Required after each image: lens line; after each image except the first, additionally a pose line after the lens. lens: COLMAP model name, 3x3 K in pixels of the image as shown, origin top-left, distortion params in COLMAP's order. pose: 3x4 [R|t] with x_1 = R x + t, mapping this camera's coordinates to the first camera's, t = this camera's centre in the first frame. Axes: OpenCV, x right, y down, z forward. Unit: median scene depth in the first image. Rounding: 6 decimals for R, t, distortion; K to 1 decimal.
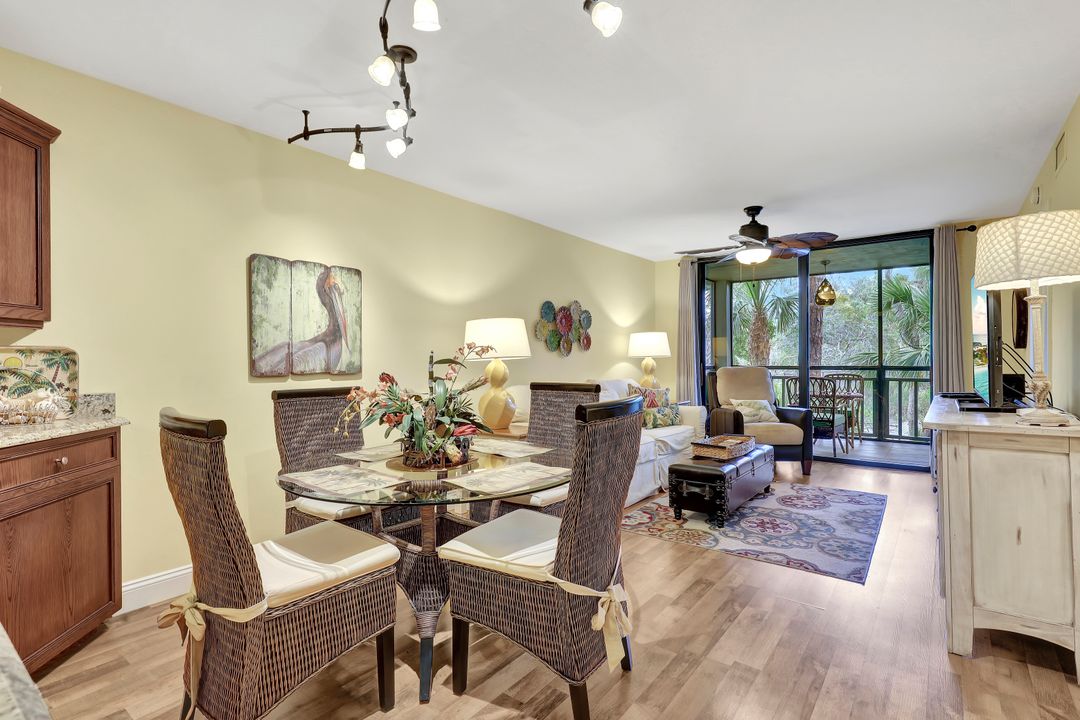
lens RADIAL K [[515.5, 0, 559.7], [0, 515.5, 361.9], [0, 0, 1]] dist [-0.001001, 0.003855]
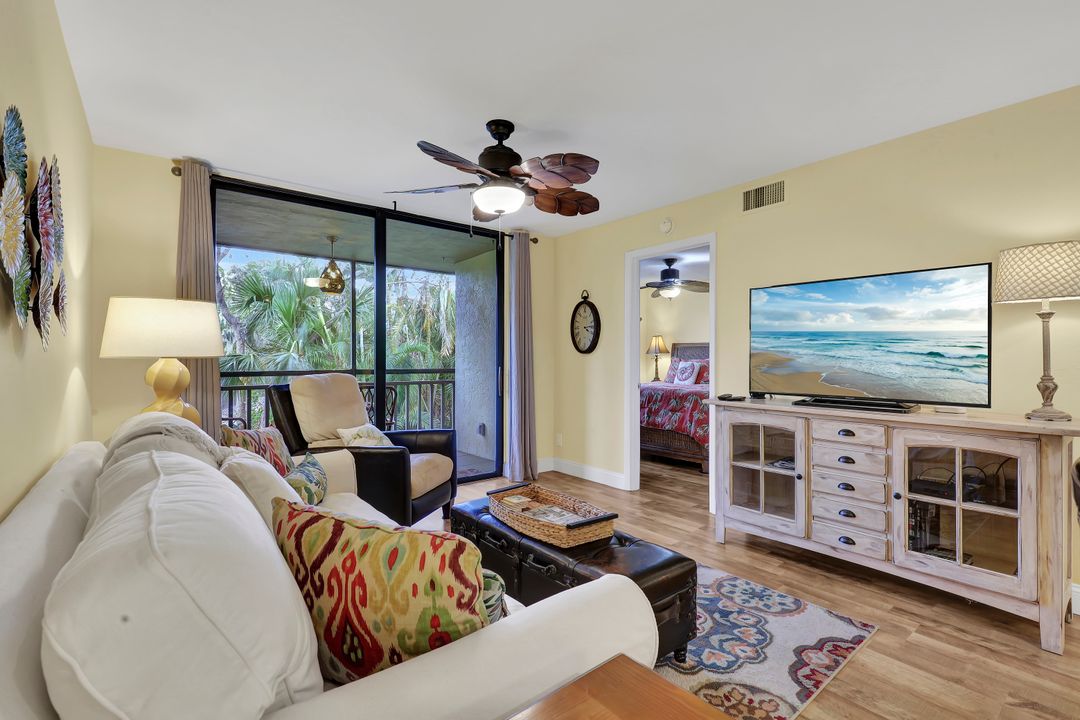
lens RADIAL K [[491.1, 0, 545.5], [0, 491.1, 355.3], [0, 0, 1]] dist [-0.002166, 0.000603]
pose [[0.232536, 0.009852, 0.972538, -0.232161], [-0.000048, 0.999949, -0.010118, -0.011763], [-0.972588, 0.002306, 0.232525, 0.917715]]
